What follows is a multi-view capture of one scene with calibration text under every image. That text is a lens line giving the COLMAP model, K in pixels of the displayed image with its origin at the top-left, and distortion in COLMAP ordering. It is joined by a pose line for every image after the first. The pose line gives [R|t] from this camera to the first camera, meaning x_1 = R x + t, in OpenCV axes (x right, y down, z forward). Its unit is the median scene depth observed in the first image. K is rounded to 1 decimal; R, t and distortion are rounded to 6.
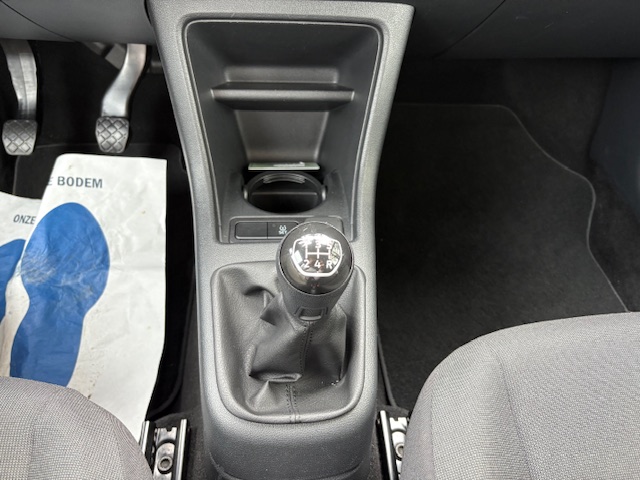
lens RADIAL K [[520.7, 0, 320.0], [0, 520.7, 240.0], [0, 0, 1]] dist [0.028183, 0.000759]
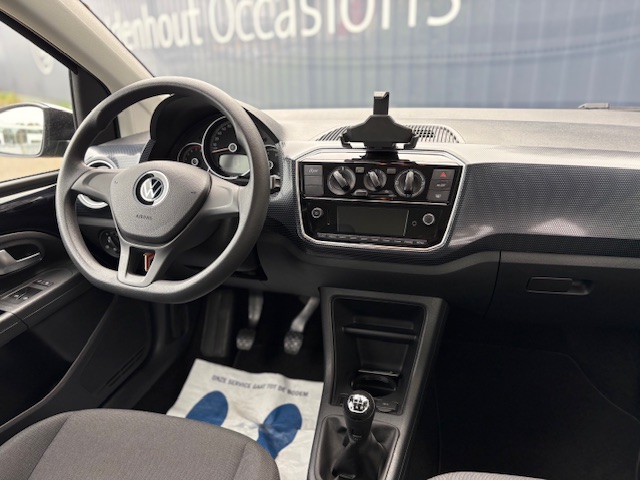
lens RADIAL K [[520.7, 0, 320.0], [0, 520.7, 240.0], [0, 0, 1]] dist [0.028183, 0.000759]
pose [[0.941166, 0.043255, -0.335164, 0.313835], [-0.173002, 0.913632, -0.367894, 0.132513], [0.290304, 0.404234, 0.867363, -0.760576]]
